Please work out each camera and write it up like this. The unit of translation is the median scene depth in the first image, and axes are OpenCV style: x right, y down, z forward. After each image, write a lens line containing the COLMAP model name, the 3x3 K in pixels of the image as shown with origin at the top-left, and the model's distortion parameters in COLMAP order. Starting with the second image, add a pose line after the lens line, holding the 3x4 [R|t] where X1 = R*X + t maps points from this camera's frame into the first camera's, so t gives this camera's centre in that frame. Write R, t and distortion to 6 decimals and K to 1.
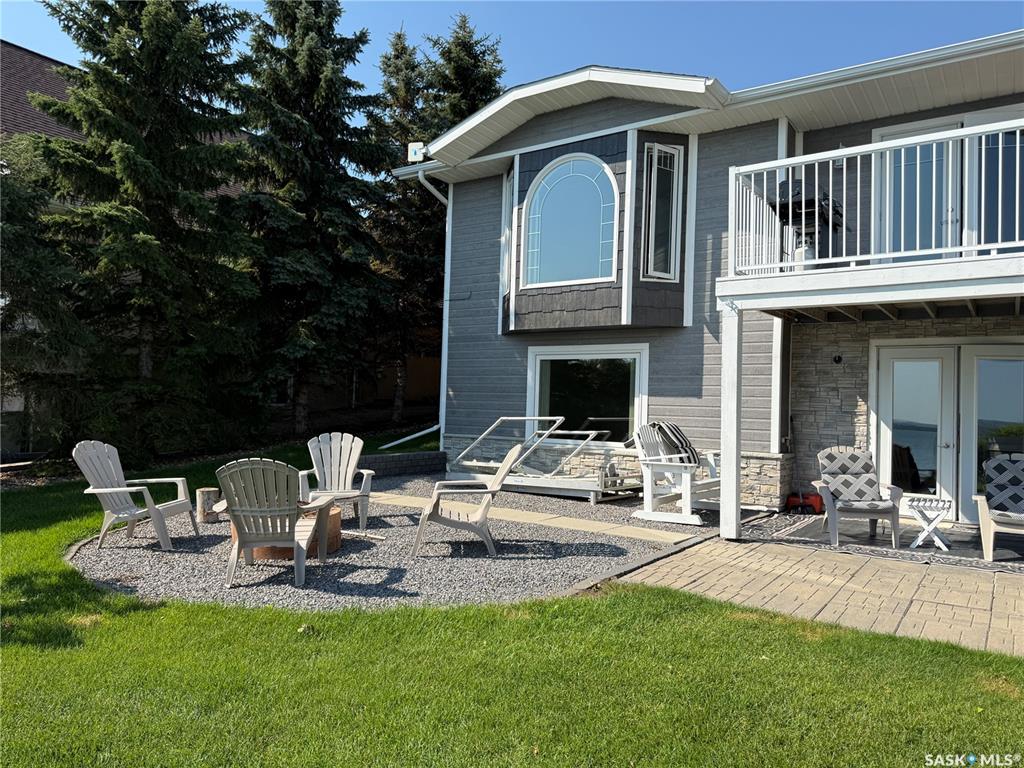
lens RADIAL K [[718.2, 0, 512.0], [0, 718.2, 384.0], [0, 0, 1]] dist [0.075809, -0.100004]
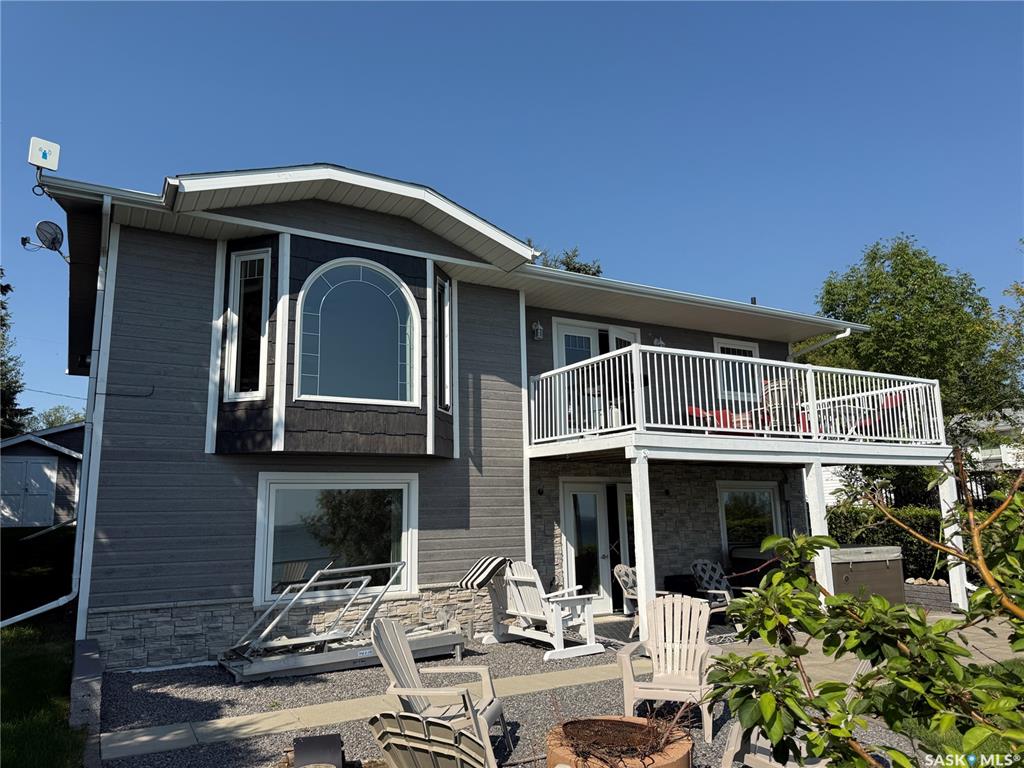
lens RADIAL K [[707.3, 0, 512.0], [0, 707.3, 384.0], [0, 0, 1]] dist [0.128520, -0.198696]
pose [[0.433379, 0.130551, 0.891706, -0.794571], [0.005122, 0.989079, -0.147296, -0.044468], [-0.901197, 0.068402, 0.427977, 0.612186]]
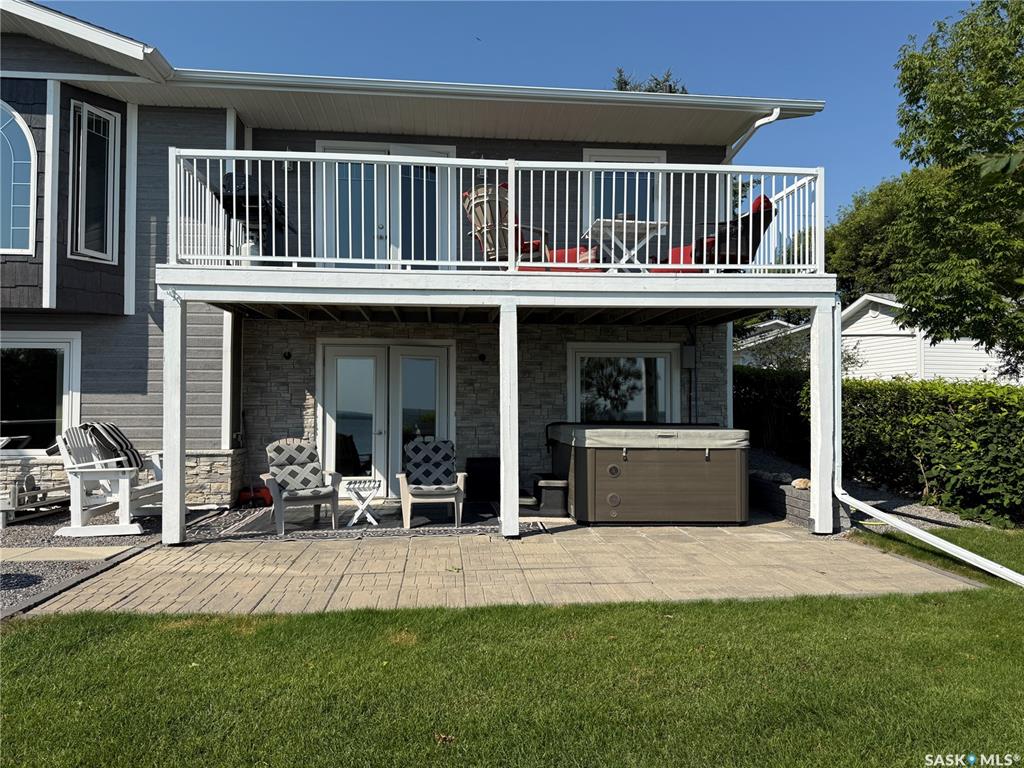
lens RADIAL K [[718.2, 0, 512.0], [0, 718.2, 384.0], [0, 0, 1]] dist [0.075809, -0.100004]
pose [[0.762619, -0.005612, 0.646824, 0.025720], [0.000907, 0.999971, 0.007606, -0.000301], [-0.646848, -0.005214, 0.762602, -0.000004]]
